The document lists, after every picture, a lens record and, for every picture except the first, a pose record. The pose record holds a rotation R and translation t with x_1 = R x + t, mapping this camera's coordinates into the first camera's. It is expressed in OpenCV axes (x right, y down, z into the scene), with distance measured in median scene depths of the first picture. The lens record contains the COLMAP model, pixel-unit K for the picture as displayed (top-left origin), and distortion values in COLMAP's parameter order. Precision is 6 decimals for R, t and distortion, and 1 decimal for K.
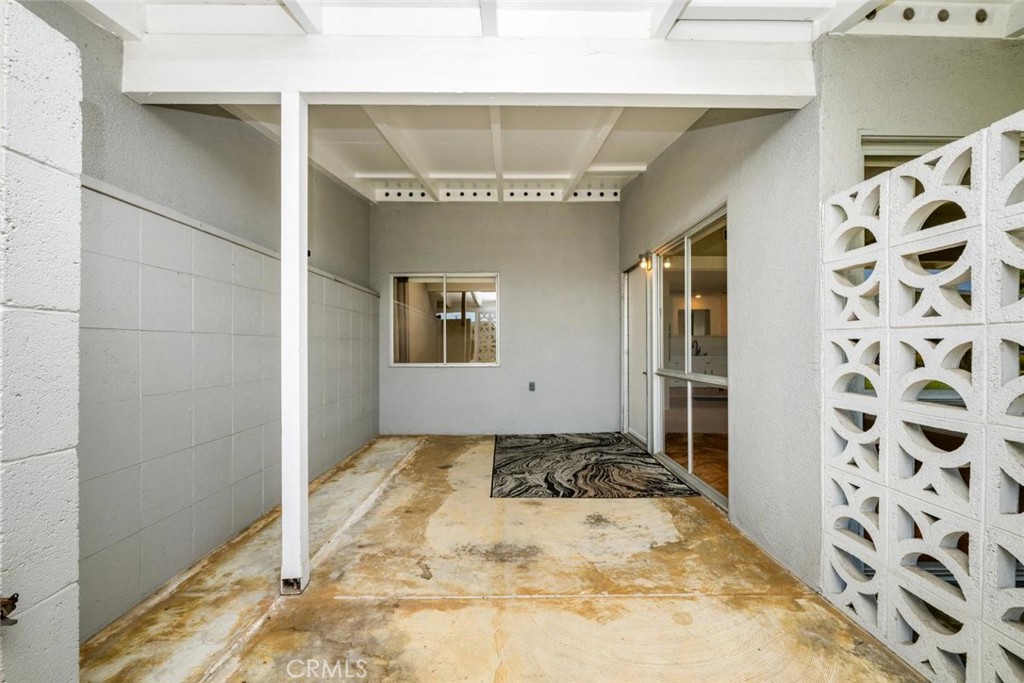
lens RADIAL K [[404.8, 0, 512.8], [0, 404.8, 345.2], [0, 0, 1]] dist [-0.002026, -0.000199]
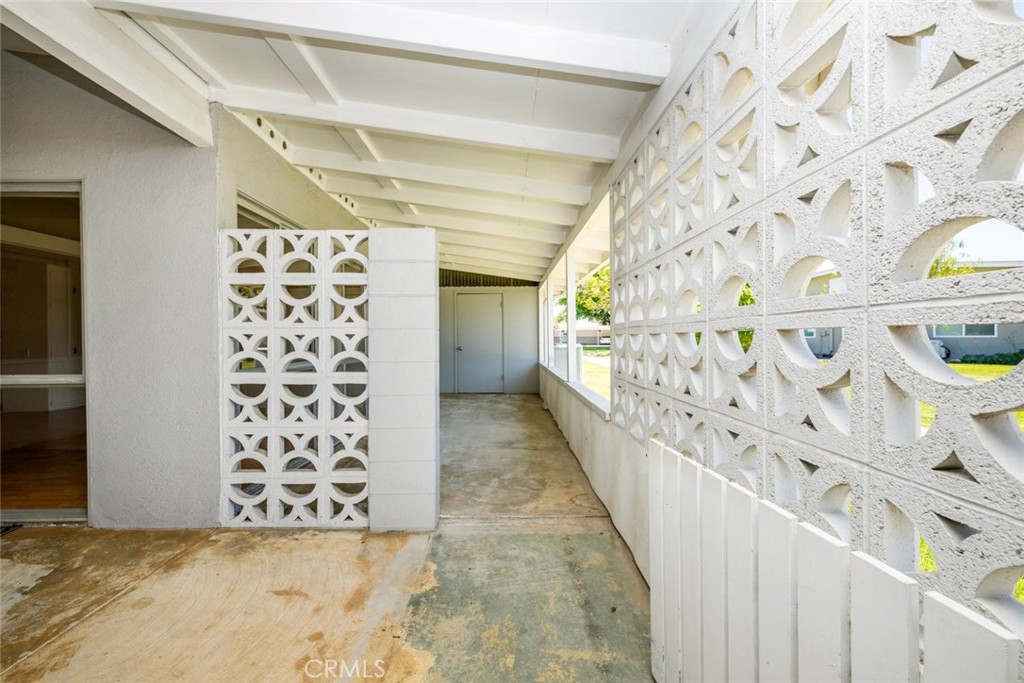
lens RADIAL K [[404.8, 0, 512.8], [0, 404.8, 345.2], [0, 0, 1]] dist [-0.002026, -0.000199]
pose [[-0.014442, -0.017933, 0.999735, -0.576373], [0.000499, 0.999839, 0.017942, -0.003281], [-0.999896, 0.000758, -0.014430, 0.061286]]
